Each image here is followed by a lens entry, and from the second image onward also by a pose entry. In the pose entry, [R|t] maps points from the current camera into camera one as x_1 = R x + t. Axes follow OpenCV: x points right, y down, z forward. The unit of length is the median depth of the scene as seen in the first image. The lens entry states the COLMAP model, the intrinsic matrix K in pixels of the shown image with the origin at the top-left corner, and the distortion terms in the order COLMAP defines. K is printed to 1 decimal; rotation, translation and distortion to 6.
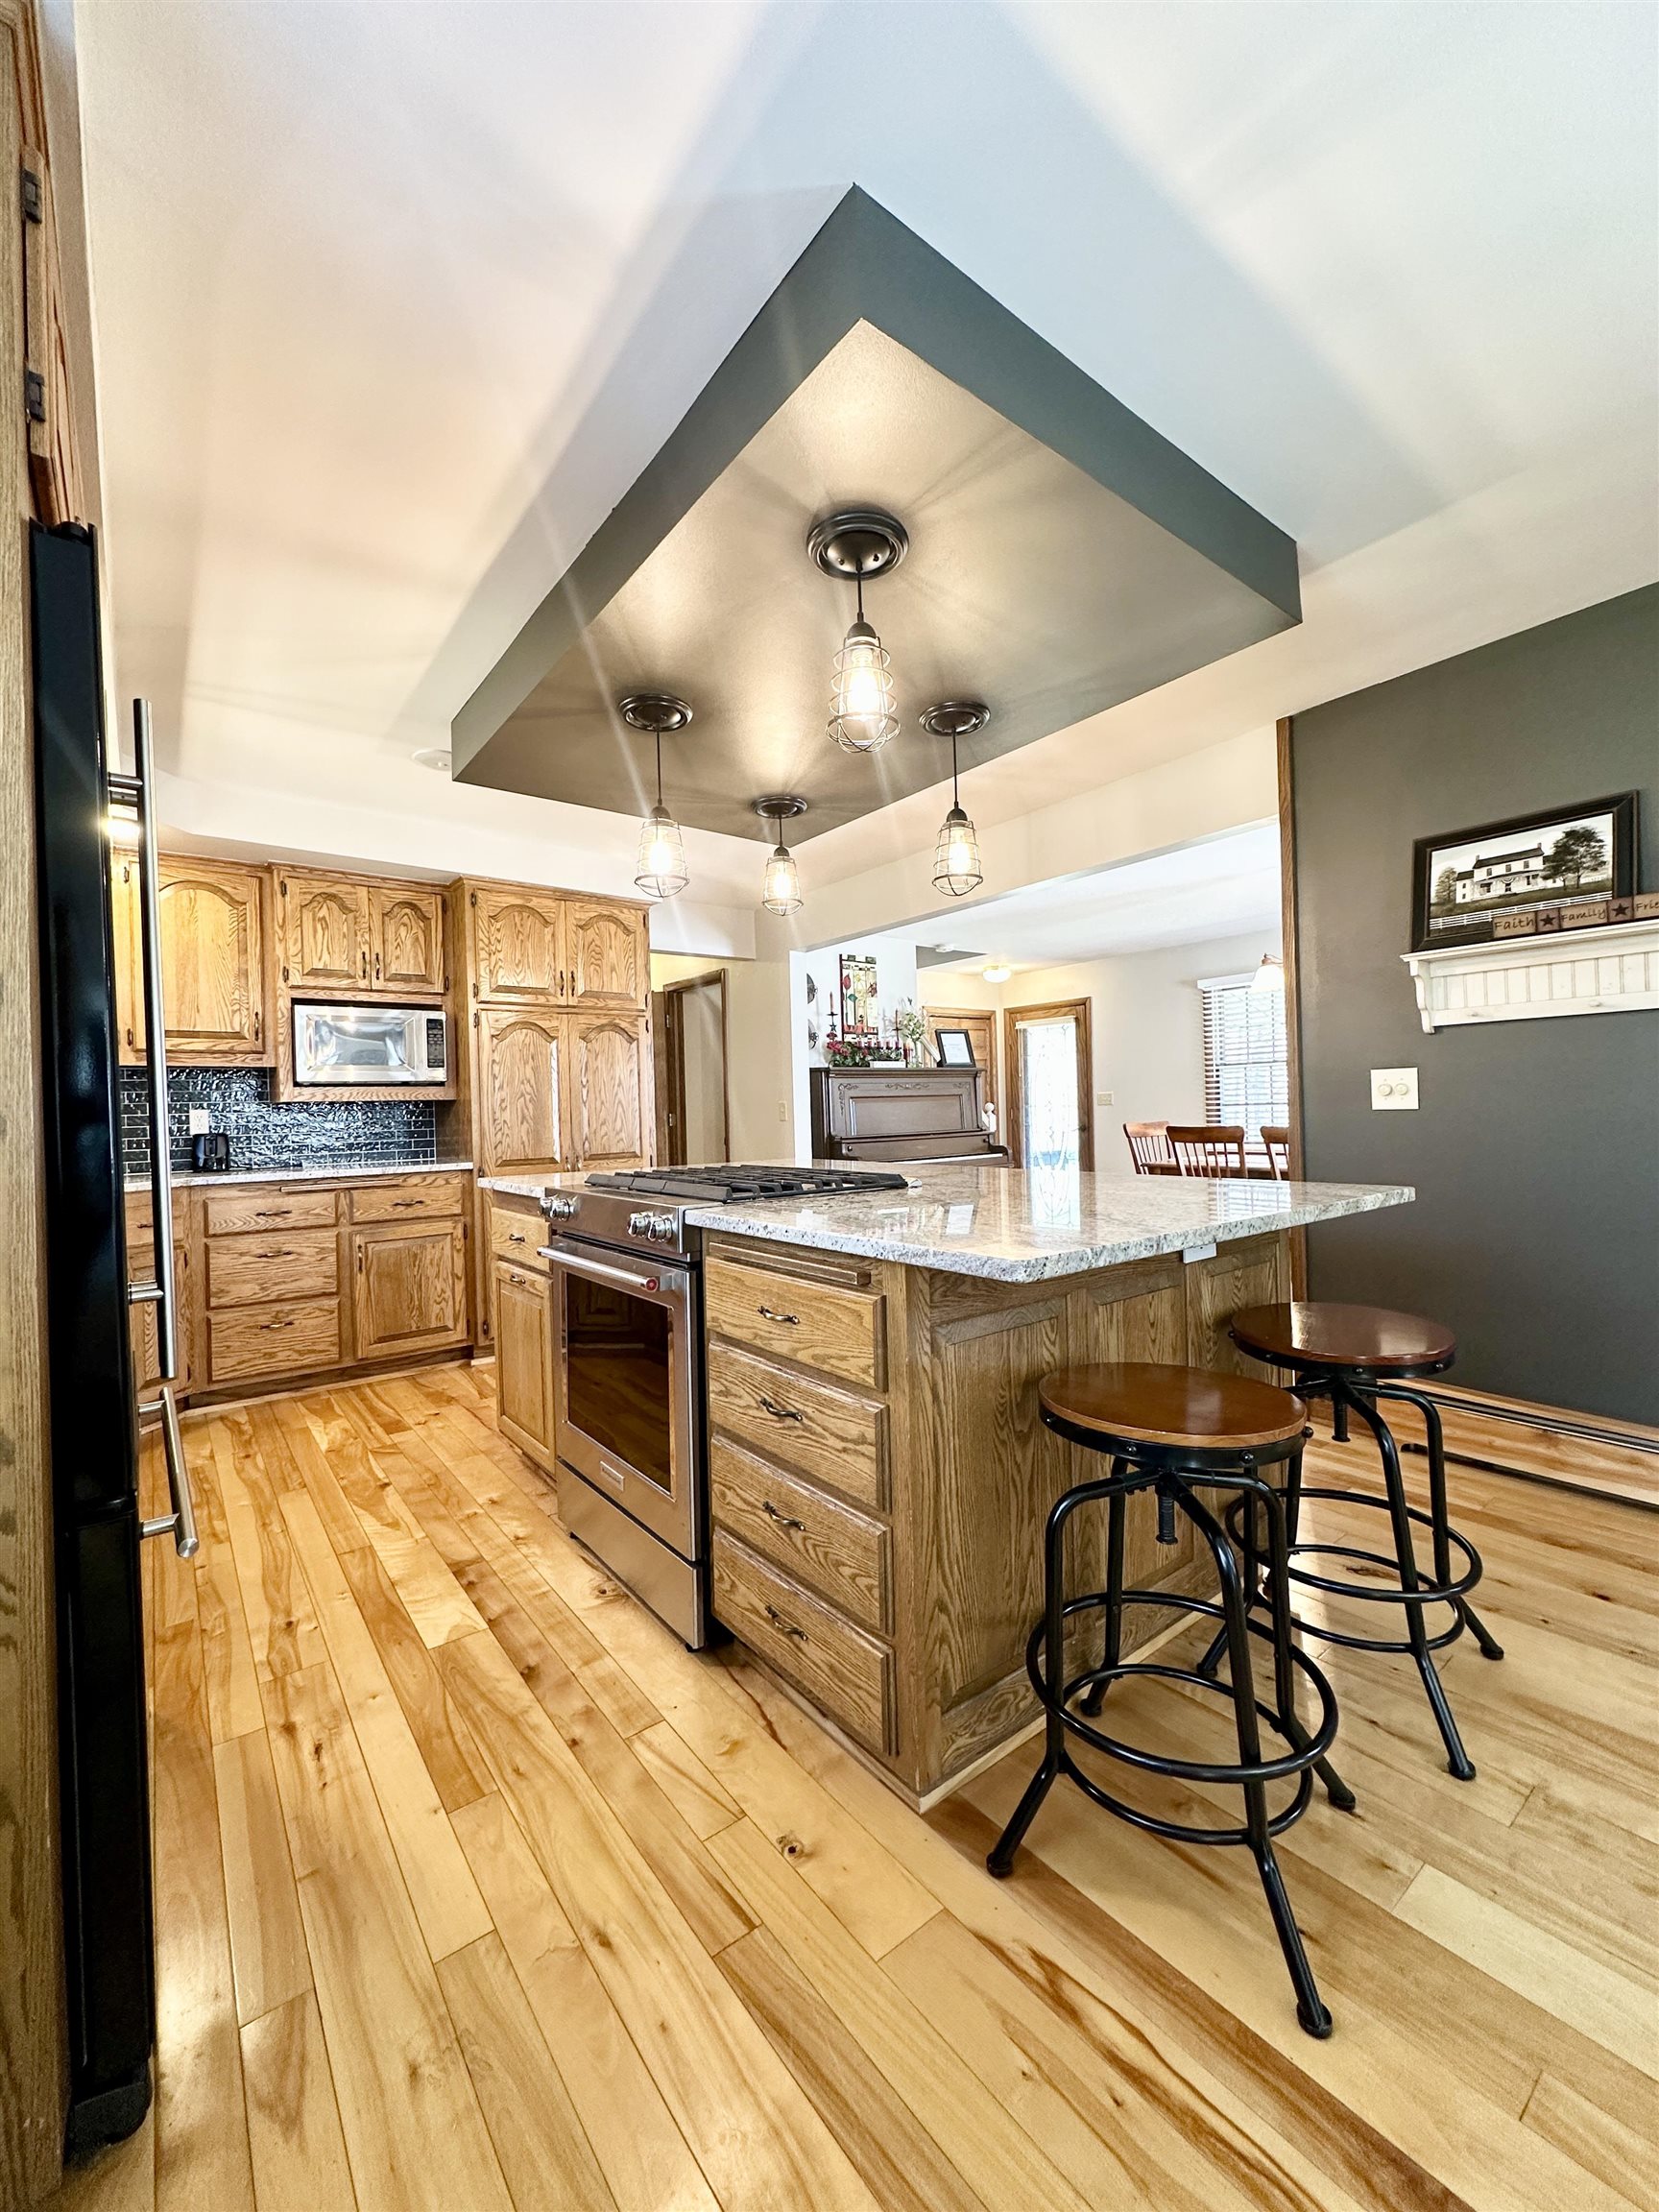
lens RADIAL K [[881.9, 0, 828.4], [0, 881.9, 1108.6], [0, 0, 1]] dist [-0.002237, 0.000441]
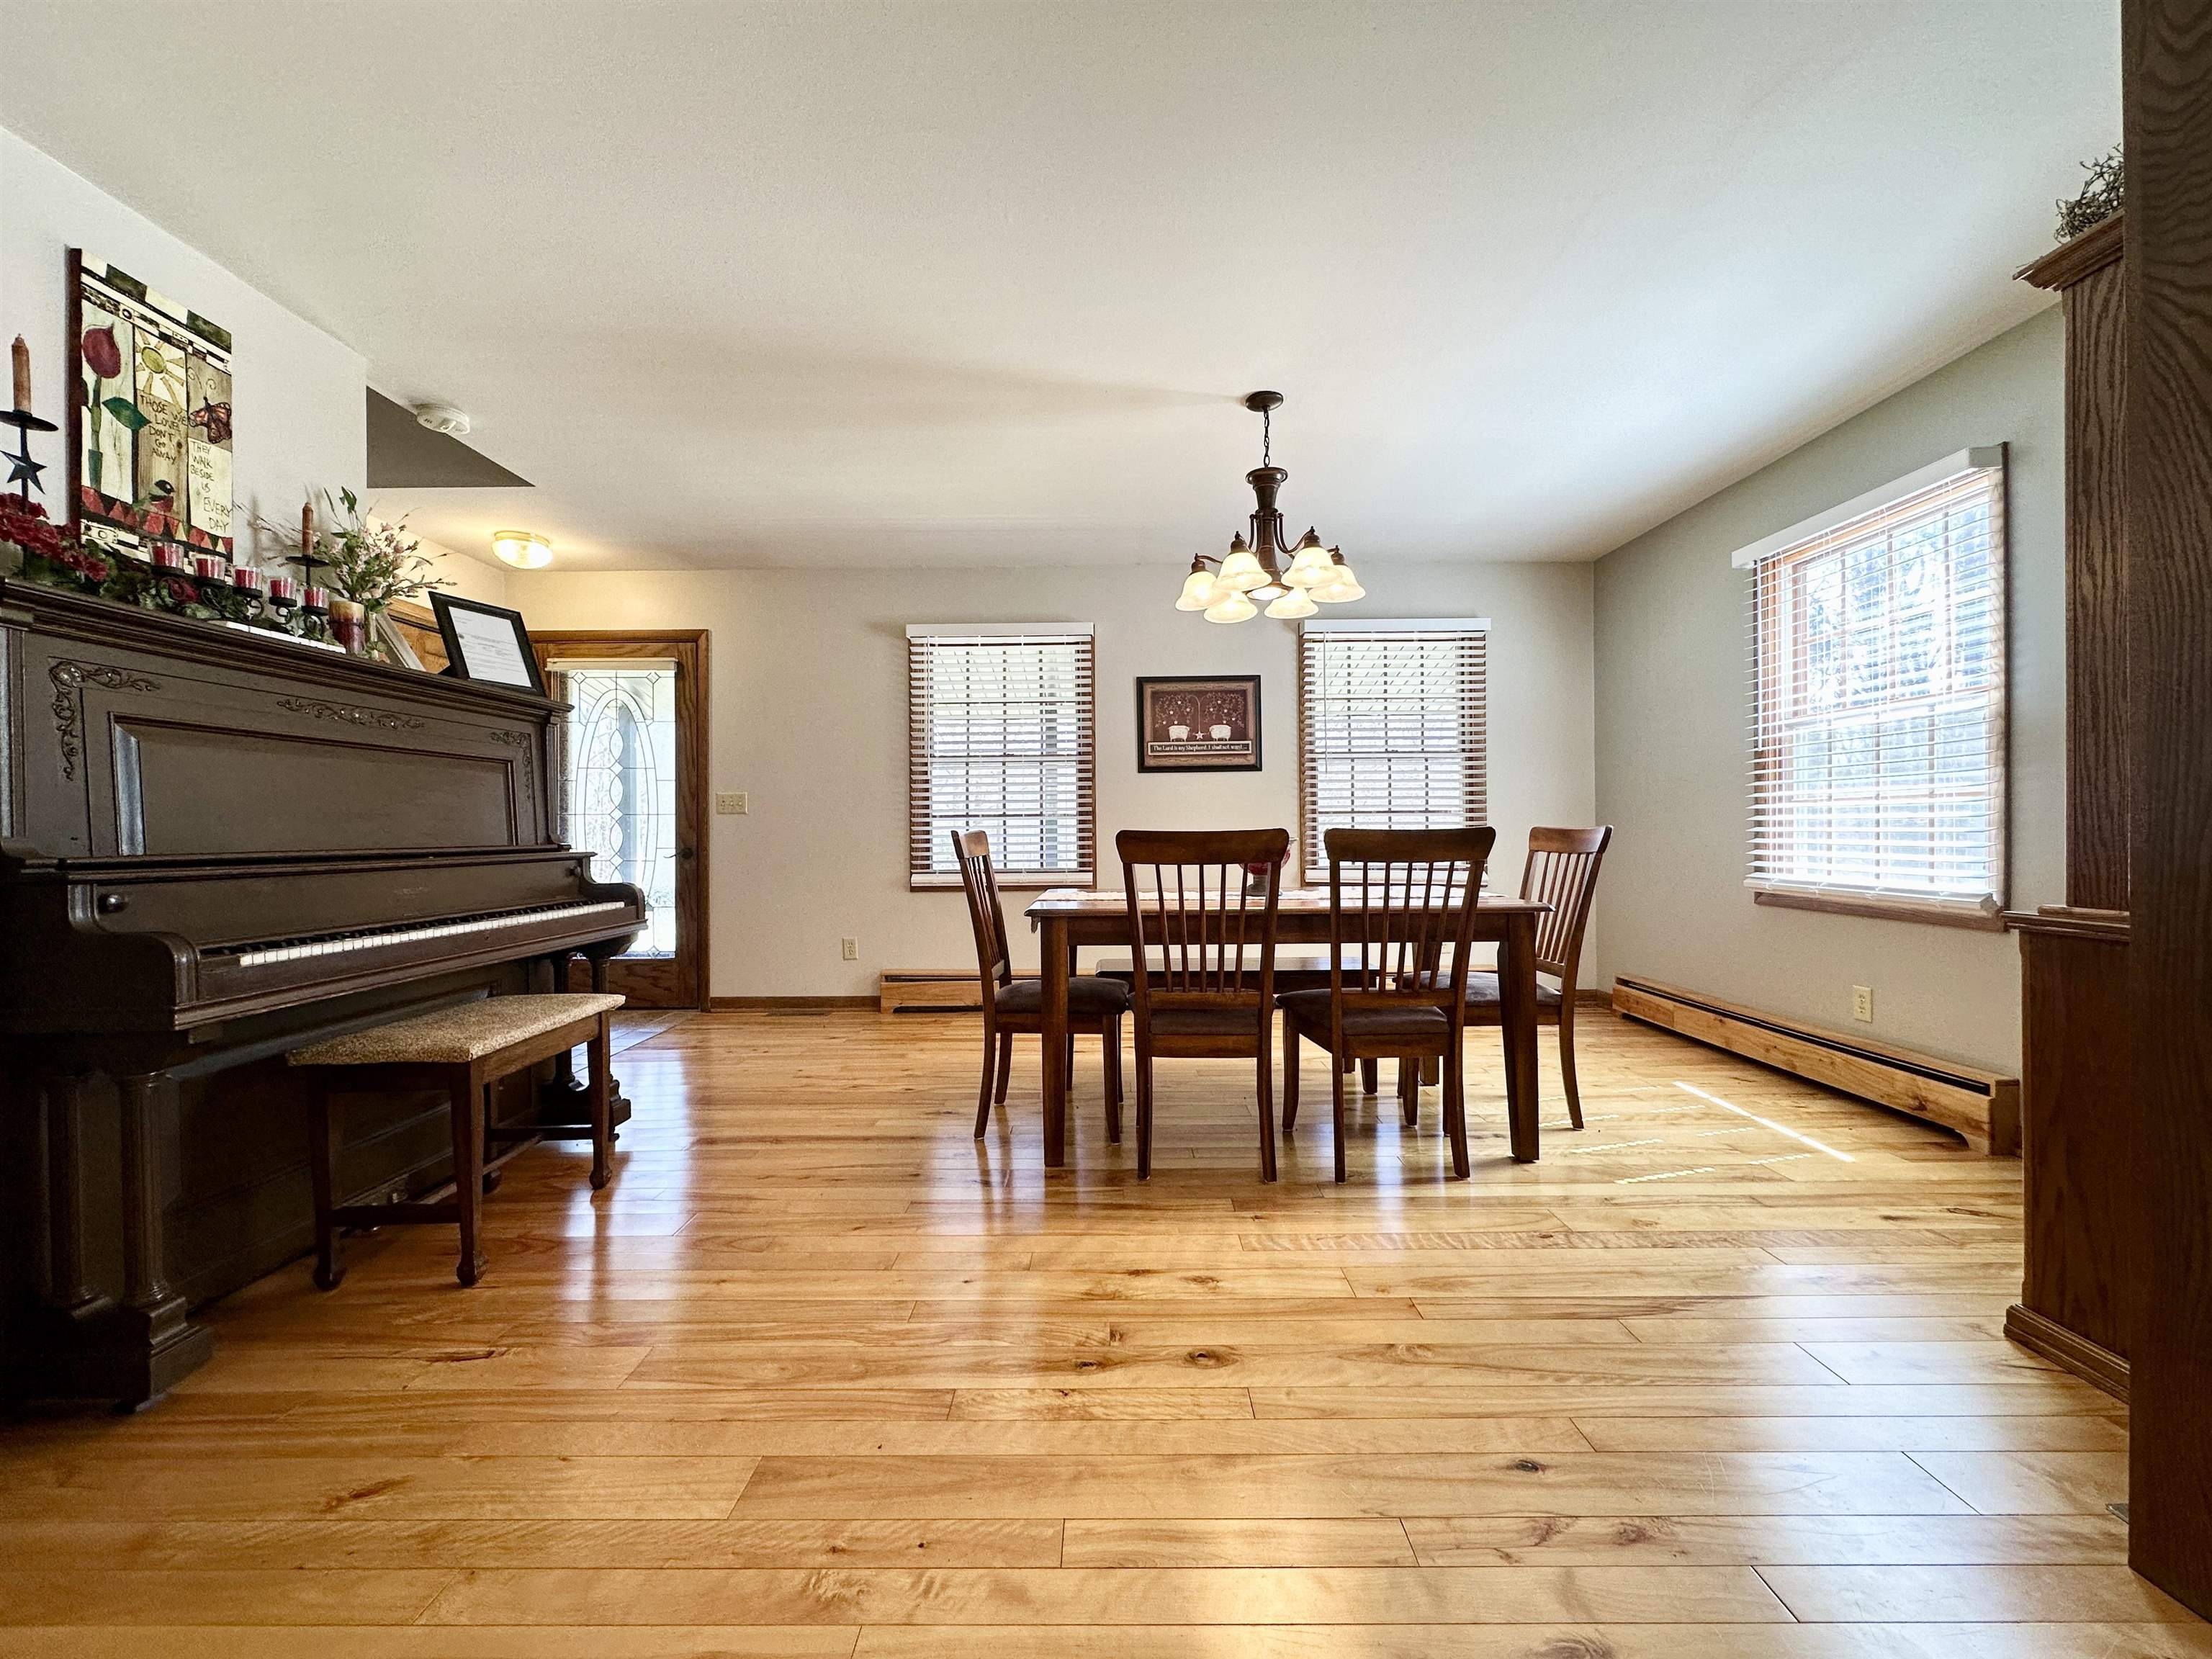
lens RADIAL K [[881.9, 0, 1105.8], [0, 881.9, 829.7], [0, 0, 1]] dist [-0.002237, 0.000441]
pose [[0.616900, 0.025078, 0.786642, 0.000166], [-0.010699, 0.999667, -0.023479, 0.038537], [-0.786969, 0.006068, 0.616963, 0.882703]]
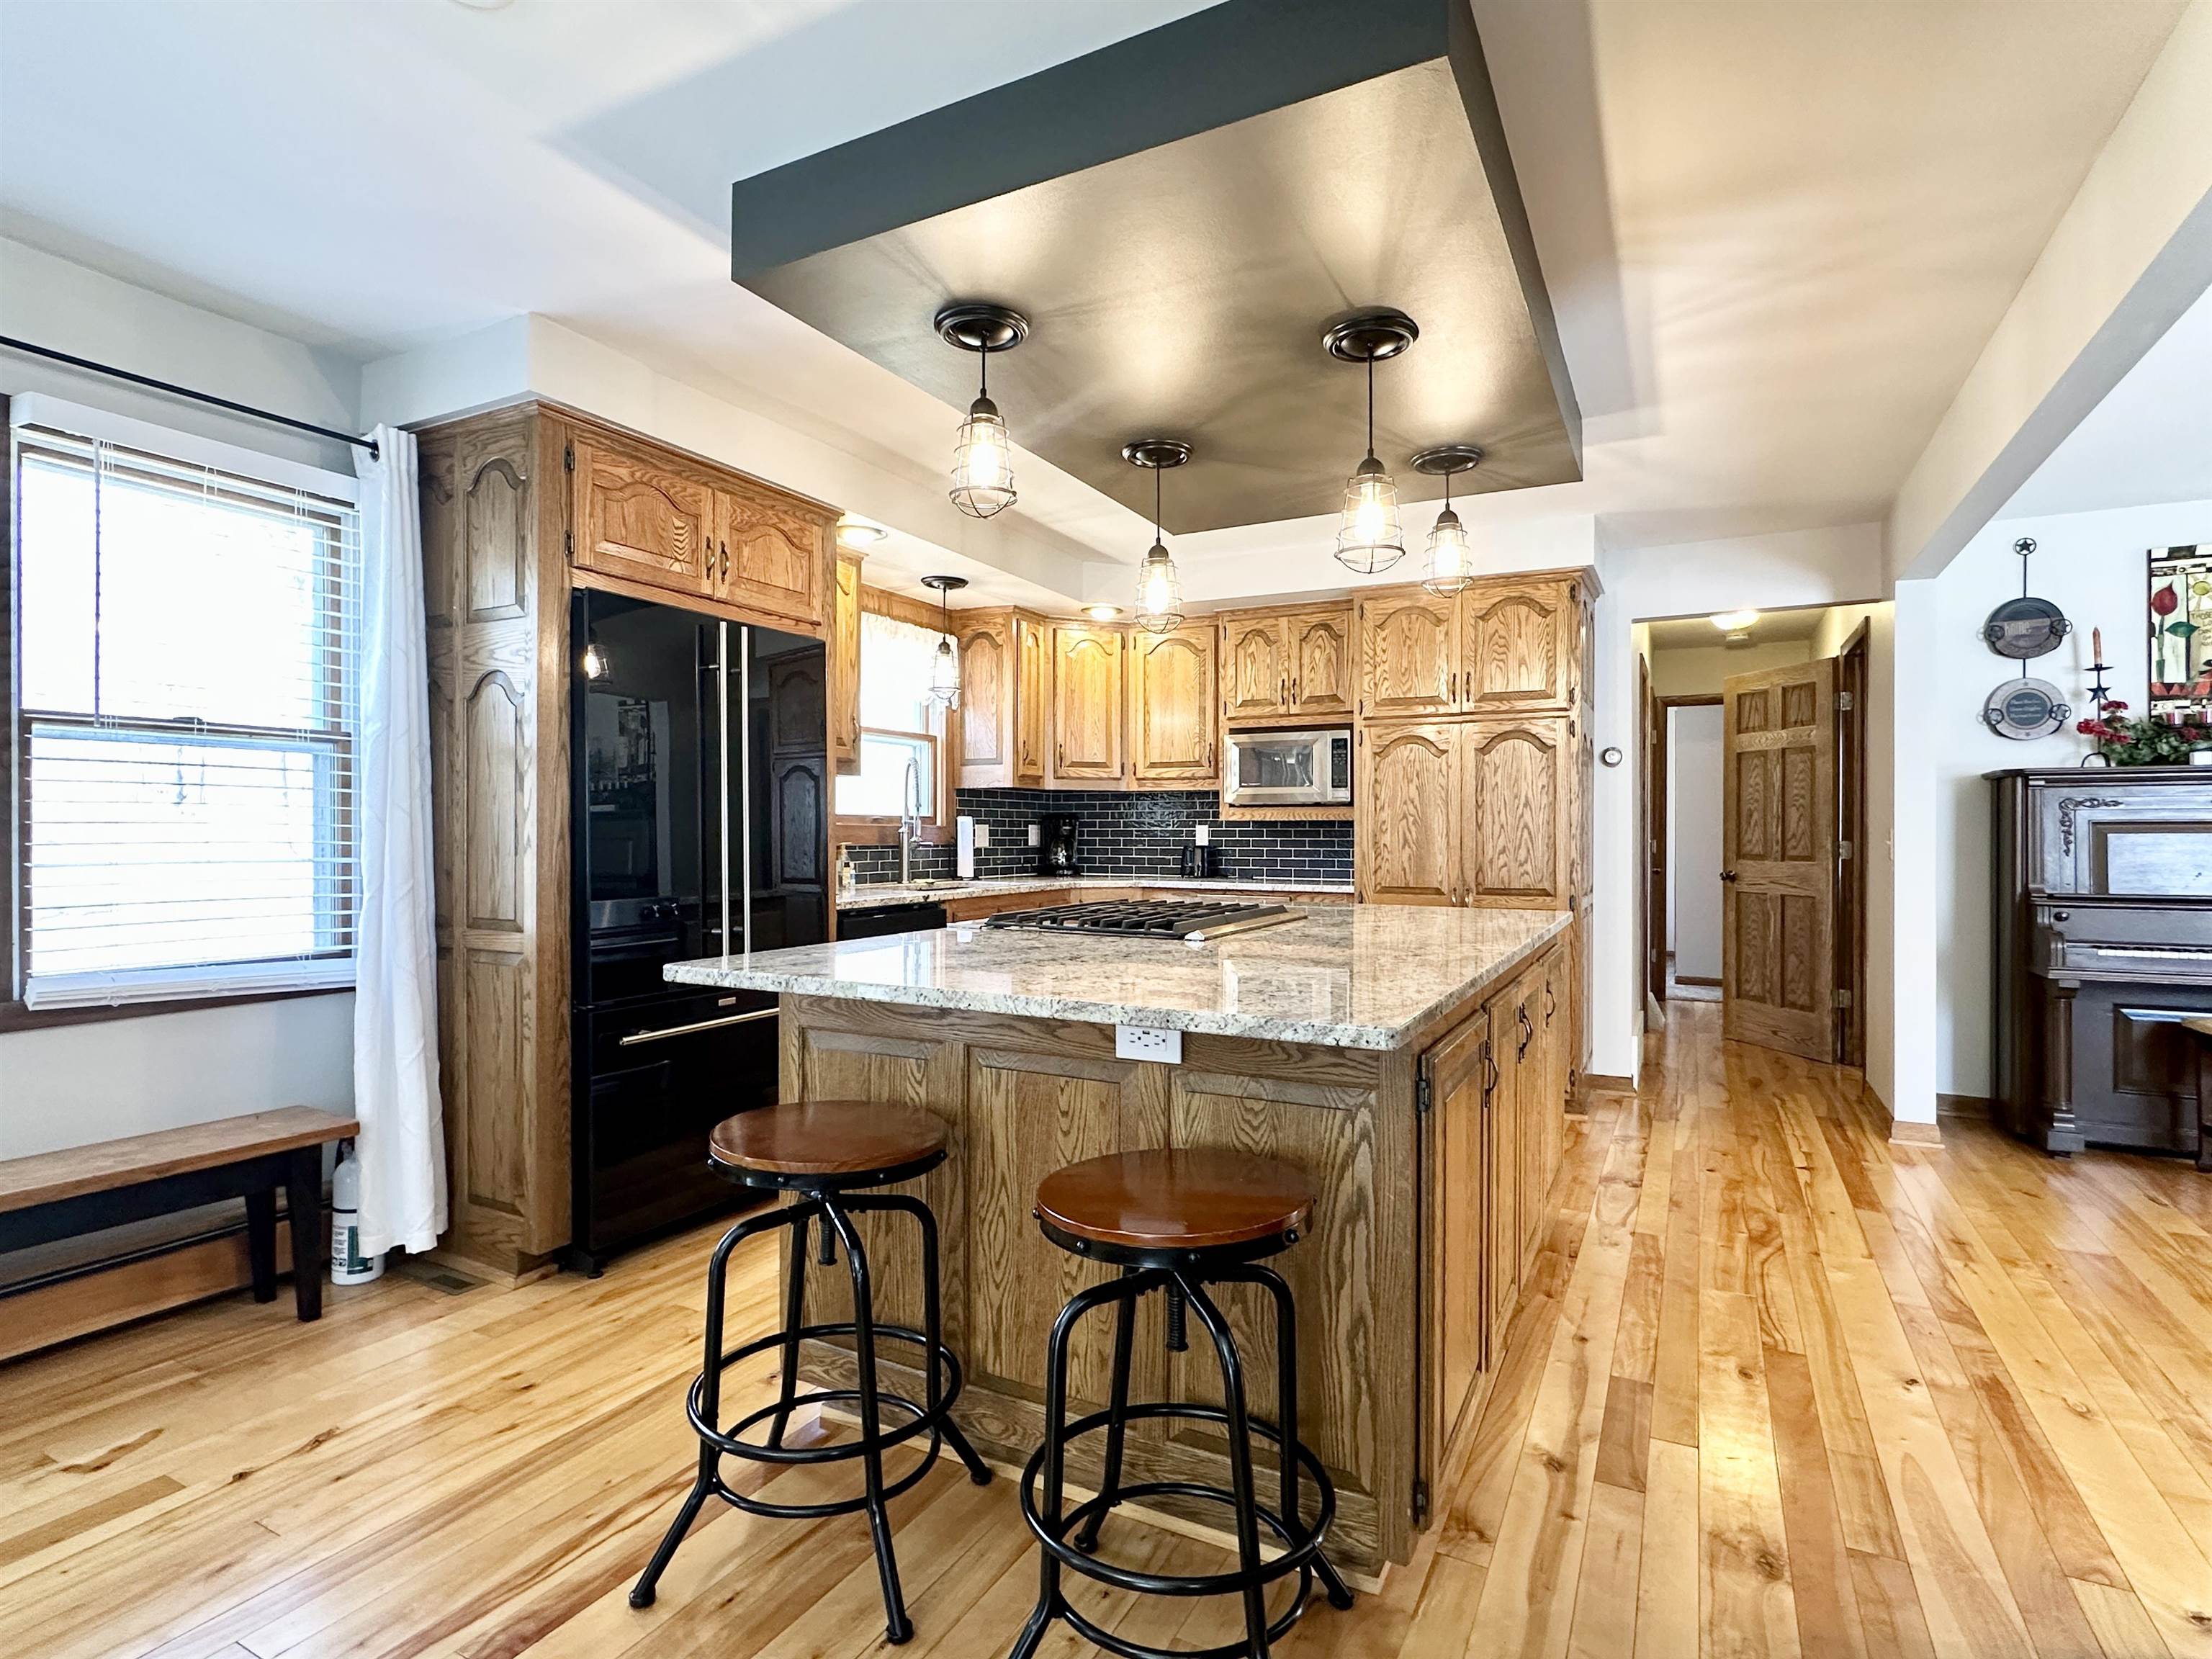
lens RADIAL K [[1112.5, 0, 1106.4], [0, 1112.5, 838.4], [0, 0, 1]] dist [0.001569, -0.000640]
pose [[0.412132, 0.033364, -0.910513, 0.596034], [-0.011370, 0.999440, 0.031476, -0.026661], [0.911053, -0.002620, 0.412281, 0.254439]]
